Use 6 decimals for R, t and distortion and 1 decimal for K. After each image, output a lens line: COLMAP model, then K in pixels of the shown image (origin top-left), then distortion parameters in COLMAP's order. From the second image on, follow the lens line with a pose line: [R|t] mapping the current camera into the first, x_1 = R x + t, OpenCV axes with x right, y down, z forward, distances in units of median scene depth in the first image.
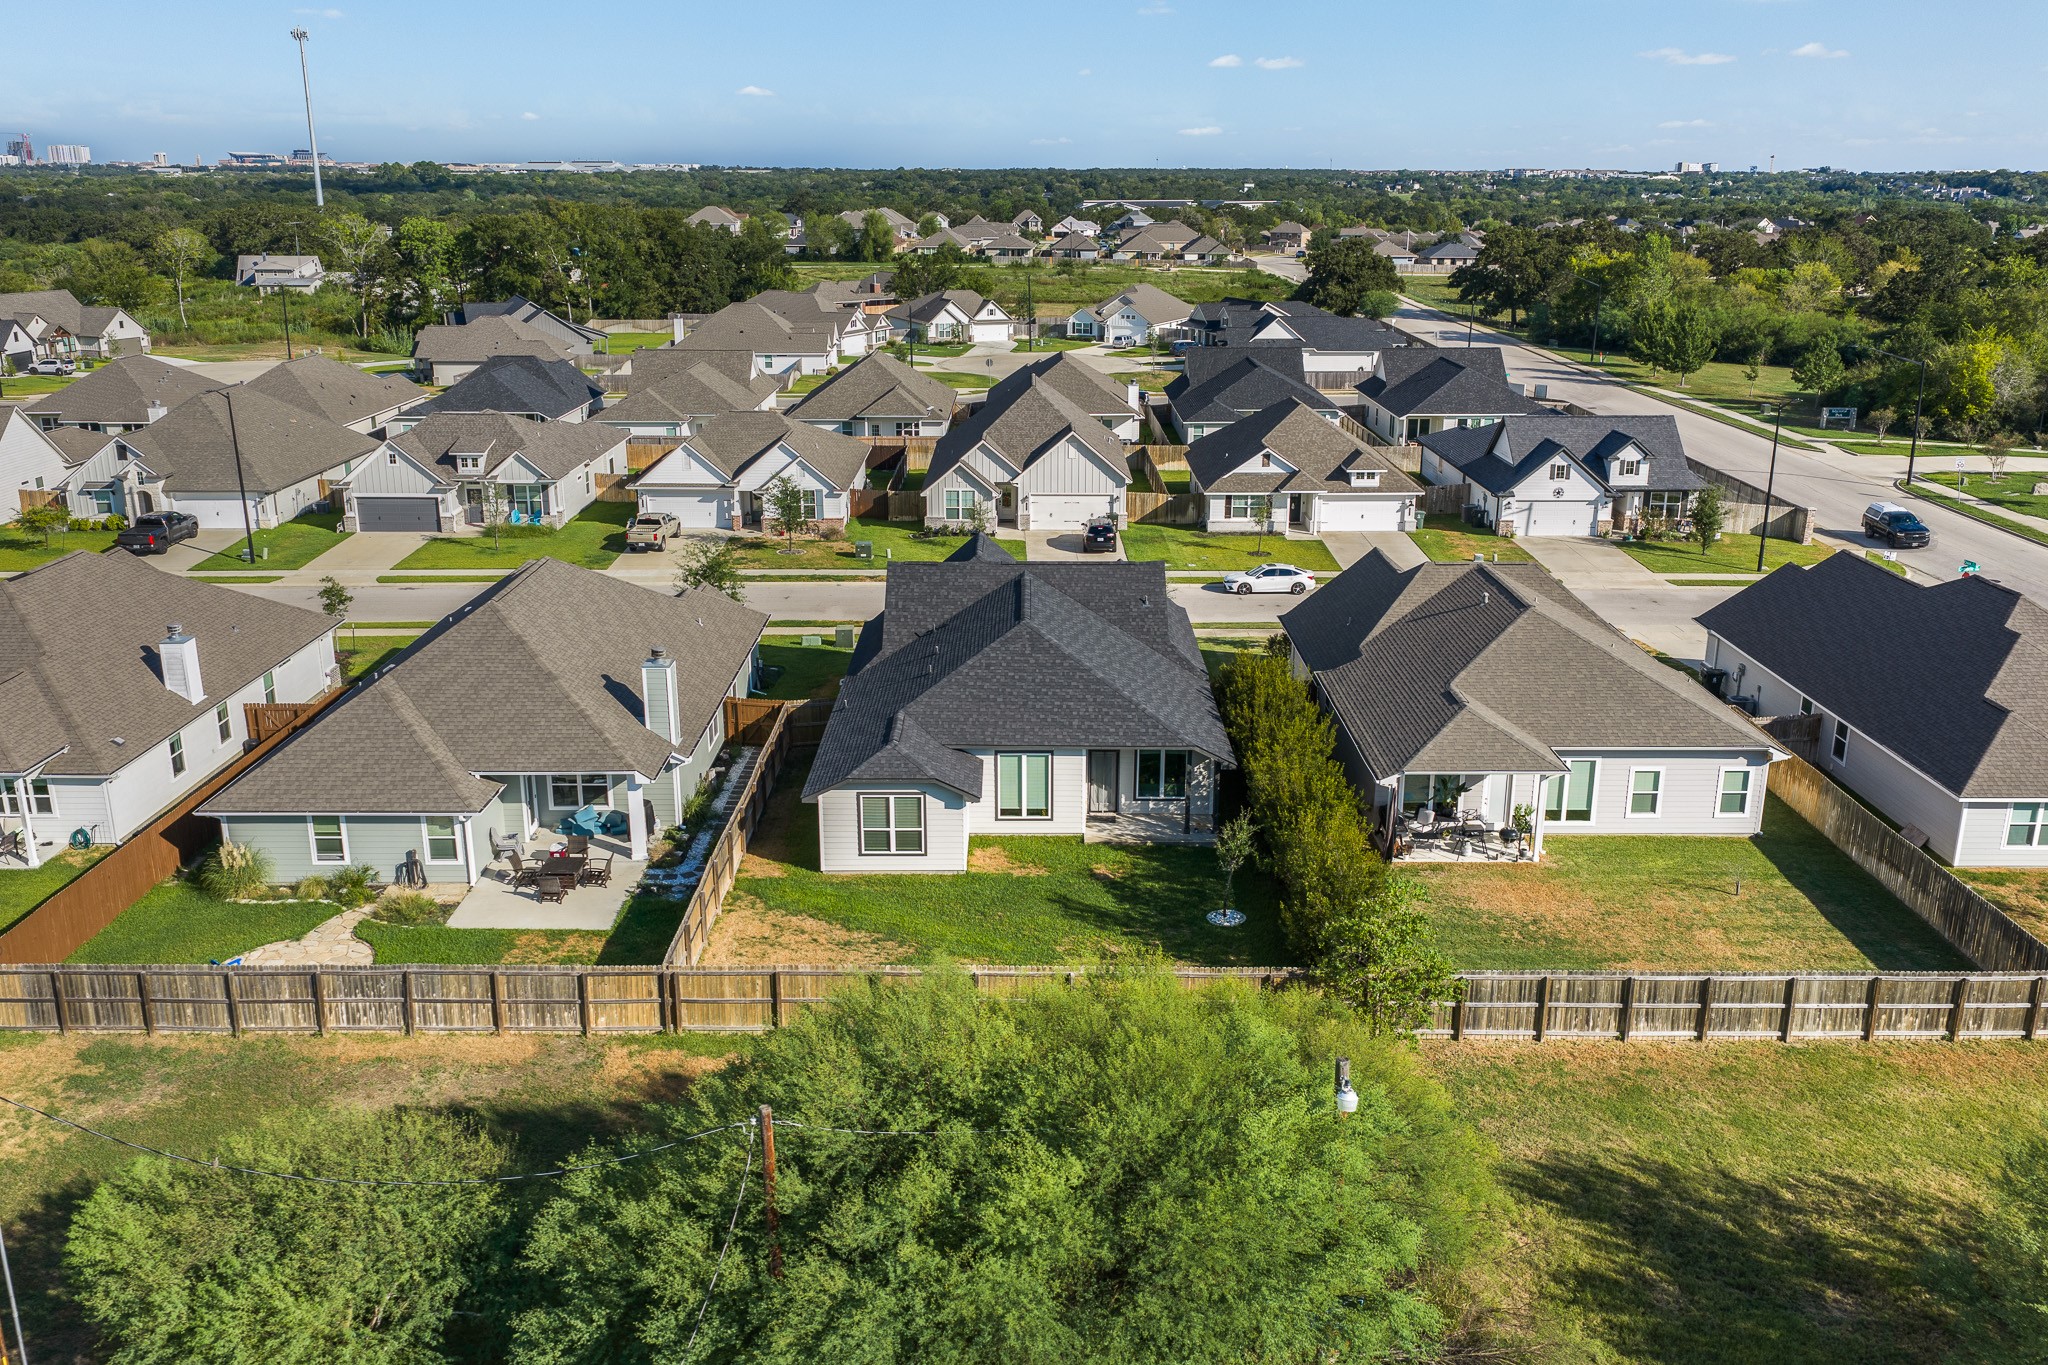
lens RADIAL K [[1736.7, 0, 1023.9], [0, 1736.7, 682.6], [0, 0, 1]] dist [-0.006742, 0.000708]
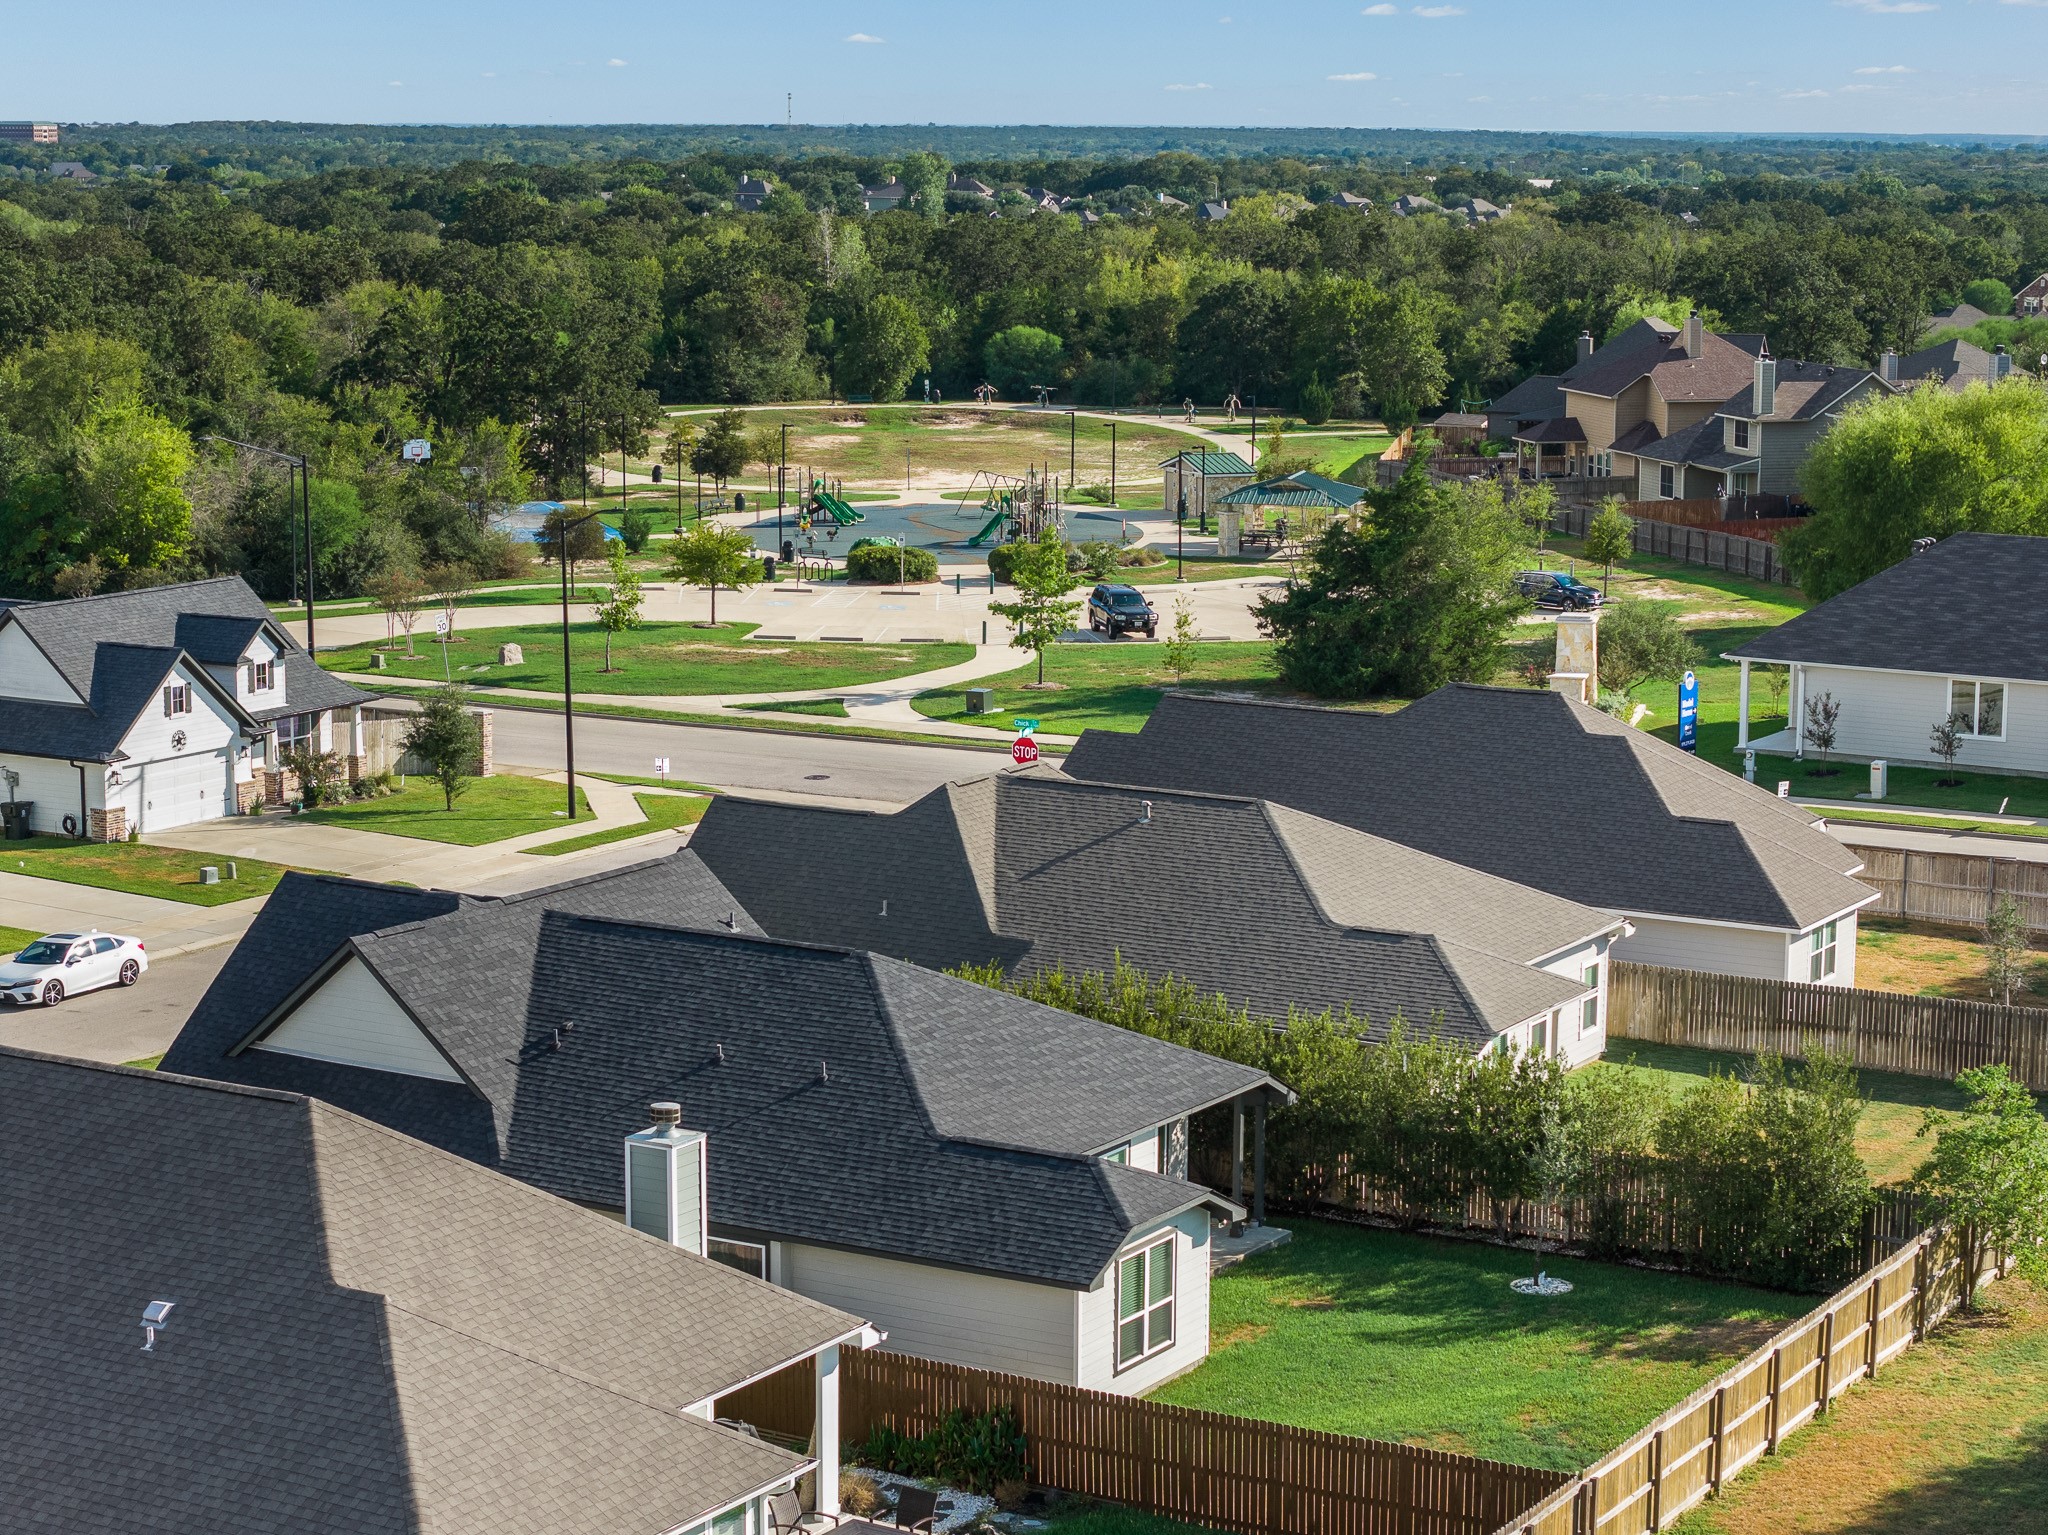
lens RADIAL K [[4122.2, 0, 1023.3], [0, 4122.2, 768.3], [0, 0, 1]] dist [-0.012482, 0.000000]
pose [[0.495802, -0.132747, 0.858230, -0.688414], [0.244687, 0.969564, 0.008612, -0.058280], [-0.833252, 0.205727, 0.513193, 0.198755]]
